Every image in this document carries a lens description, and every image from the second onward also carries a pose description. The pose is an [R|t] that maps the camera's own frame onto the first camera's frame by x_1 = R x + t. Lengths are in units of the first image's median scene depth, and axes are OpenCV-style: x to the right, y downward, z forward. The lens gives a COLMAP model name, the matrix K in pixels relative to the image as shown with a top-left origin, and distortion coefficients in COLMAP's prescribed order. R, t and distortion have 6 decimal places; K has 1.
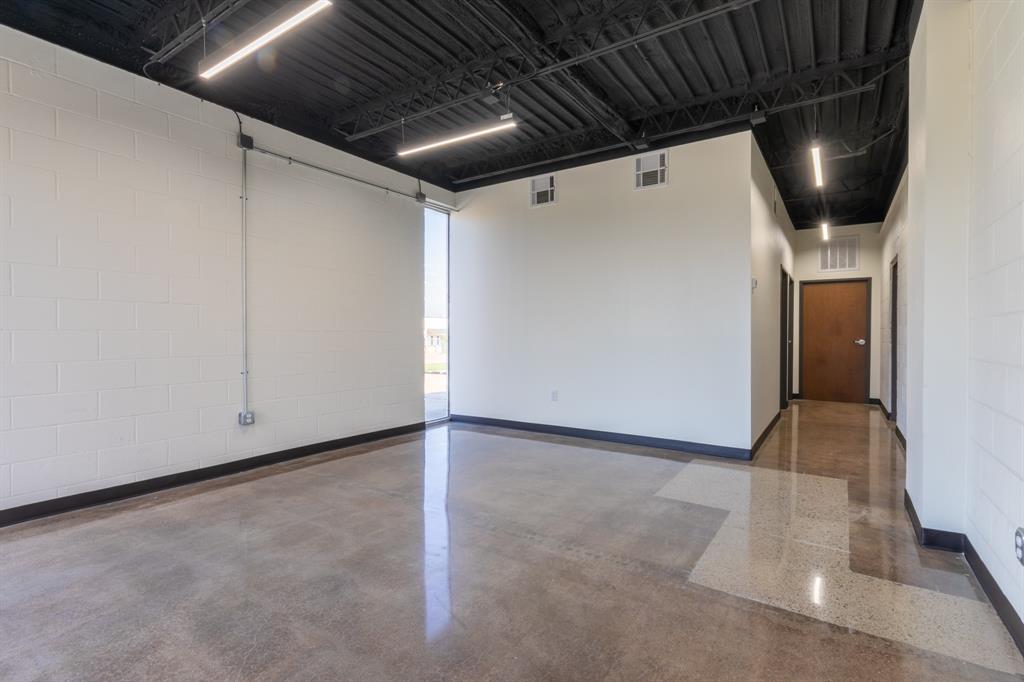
lens RADIAL K [[484.6, 0, 508.5], [0, 484.6, 364.0], [0, 0, 1]] dist [0.004738, 0.000464]
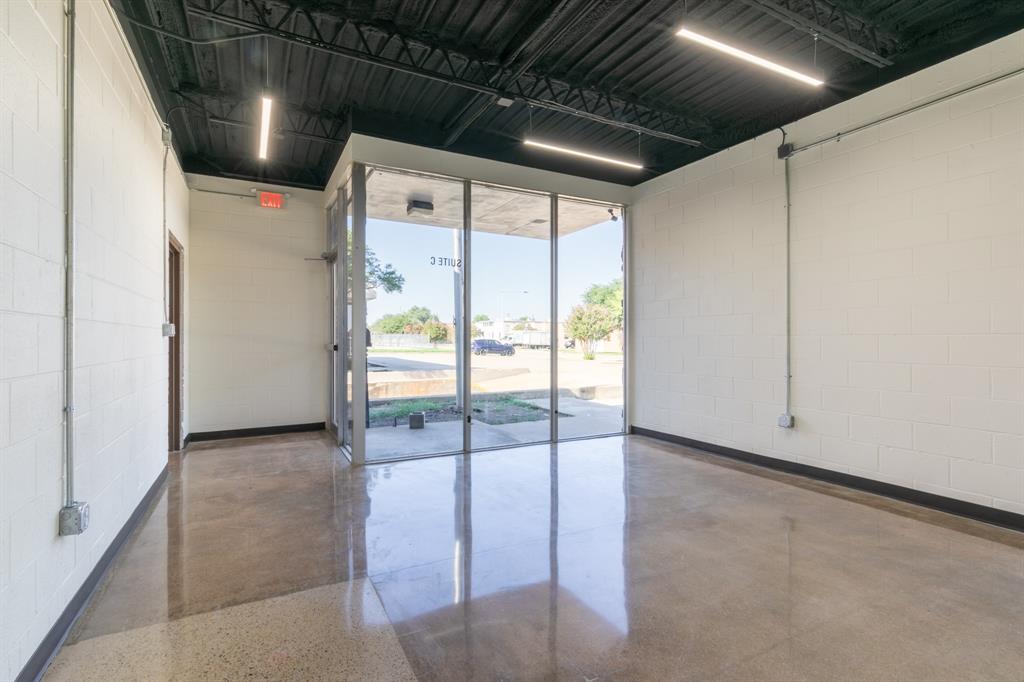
lens RADIAL K [[480.5, 0, 498.5], [0, 480.5, 344.0], [0, 0, 1]] dist [-0.001051, -0.000397]
pose [[-0.479533, 0.010230, -0.877464, 0.734039], [-0.053678, 0.997718, 0.040967, -0.065325], [0.875881, 0.066746, -0.477889, 1.108312]]
